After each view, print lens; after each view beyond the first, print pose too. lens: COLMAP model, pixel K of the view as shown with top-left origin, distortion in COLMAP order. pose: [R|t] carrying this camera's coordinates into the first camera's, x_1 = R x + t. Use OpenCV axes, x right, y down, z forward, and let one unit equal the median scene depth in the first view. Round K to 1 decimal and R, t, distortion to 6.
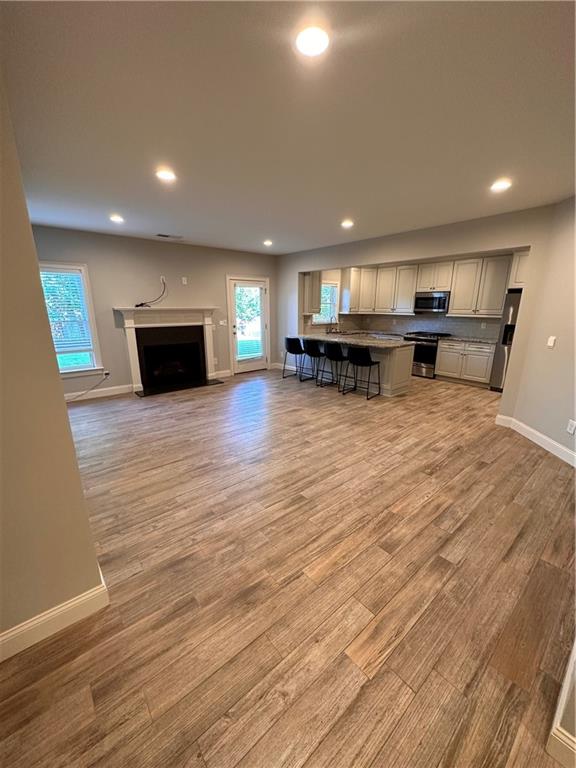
lens RADIAL K [[306.0, 0, 289.3], [0, 306.0, 384.9], [0, 0, 1]] dist [-0.003713, 0.000997]
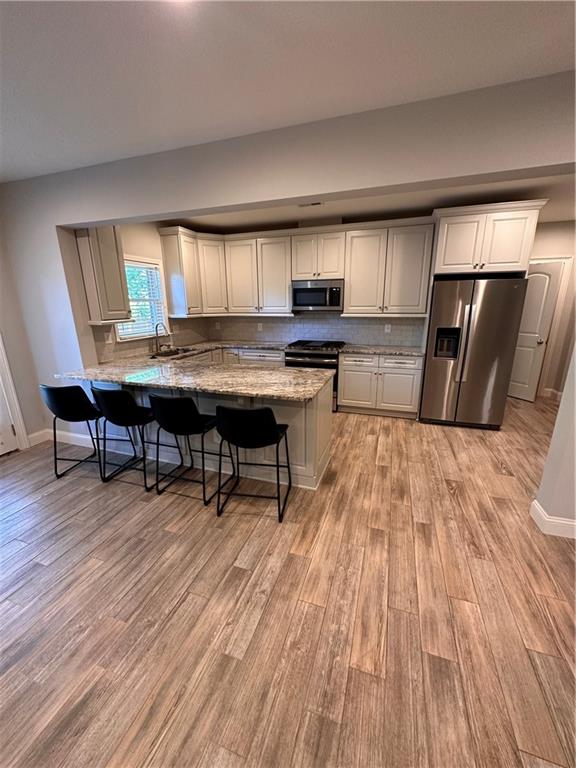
lens RADIAL K [[306.0, 0, 289.7], [0, 306.0, 385.1], [0, 0, 1]] dist [-0.003713, 0.000997]
pose [[0.854942, -0.148022, 0.497156, 0.077160], [0.143422, 0.988512, 0.047680, -0.151221], [-0.498503, 0.030539, 0.866350, 0.581658]]
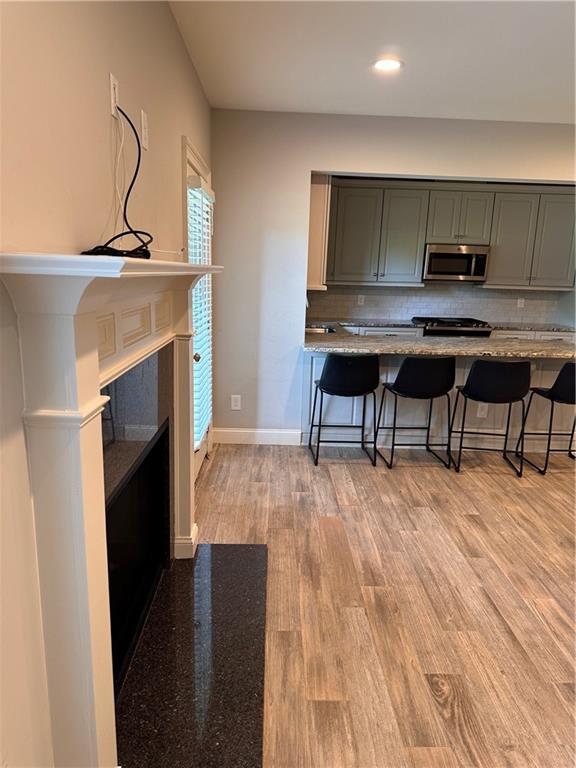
lens RADIAL K [[537.0, 0, 282.7], [0, 537.0, 386.9], [0, 0, 1]] dist [0.043041, -0.004702]
pose [[0.637607, -0.147527, 0.756104, -0.615146], [0.168027, 0.984493, 0.050395, -0.189608], [-0.751814, 0.094914, 0.652508, 0.768593]]
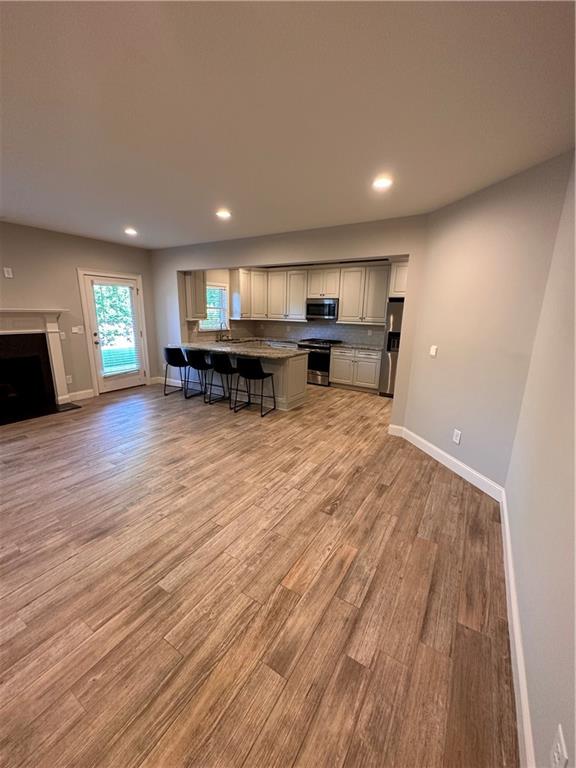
lens RADIAL K [[306.0, 0, 288.9], [0, 306.0, 385.1], [0, 0, 1]] dist [-0.003713, 0.000997]
pose [[0.951318, -0.054728, 0.303312, 0.061895], [0.059015, 0.998245, -0.004978, -0.032578], [-0.302507, 0.022635, 0.952878, 0.119831]]
